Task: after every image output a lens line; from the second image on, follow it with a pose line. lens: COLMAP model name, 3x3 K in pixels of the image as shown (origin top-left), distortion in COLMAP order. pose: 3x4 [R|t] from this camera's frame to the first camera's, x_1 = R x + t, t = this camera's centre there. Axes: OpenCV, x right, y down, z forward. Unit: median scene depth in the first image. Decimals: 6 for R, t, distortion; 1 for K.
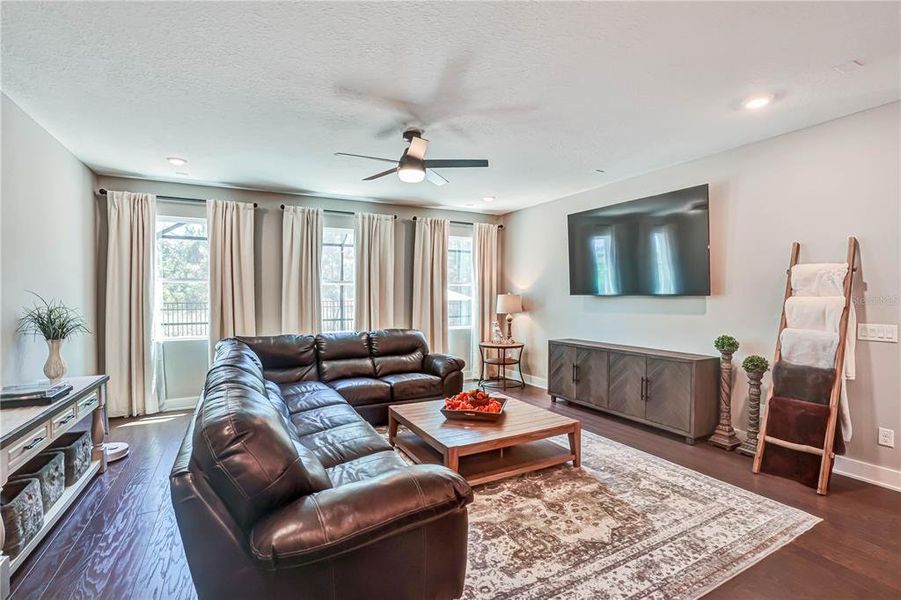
lens RADIAL K [[428.5, 0, 455.8], [0, 428.5, 293.2], [0, 0, 1]] dist [-0.030095, -0.000647]
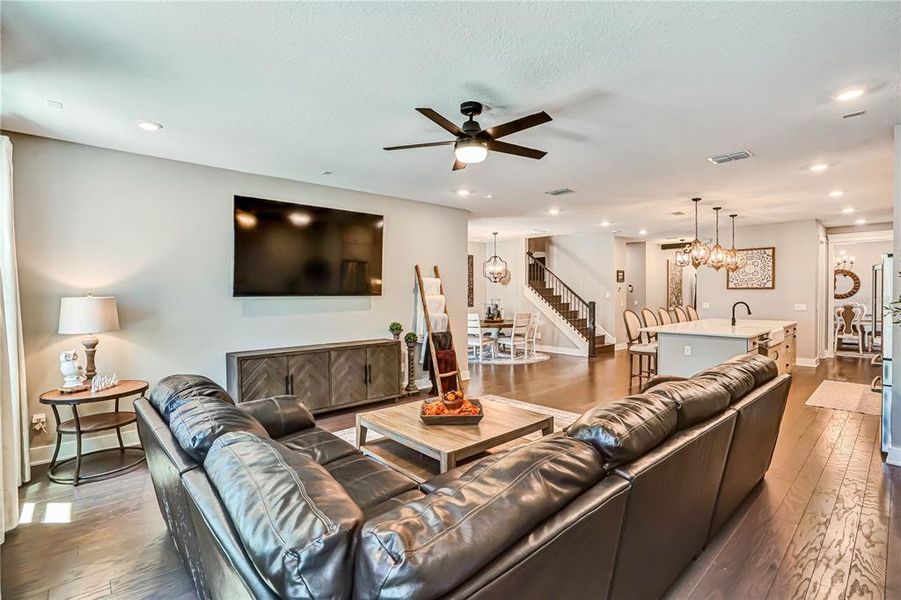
lens RADIAL K [[428.5, 0, 455.8], [0, 428.5, 293.2], [0, 0, 1]] dist [-0.030095, -0.000647]
pose [[-0.281388, -0.005965, 0.959576, -0.807381], [-0.005100, 0.999976, 0.004720, -0.009994], [-0.959581, -0.003565, -0.281411, 1.141746]]
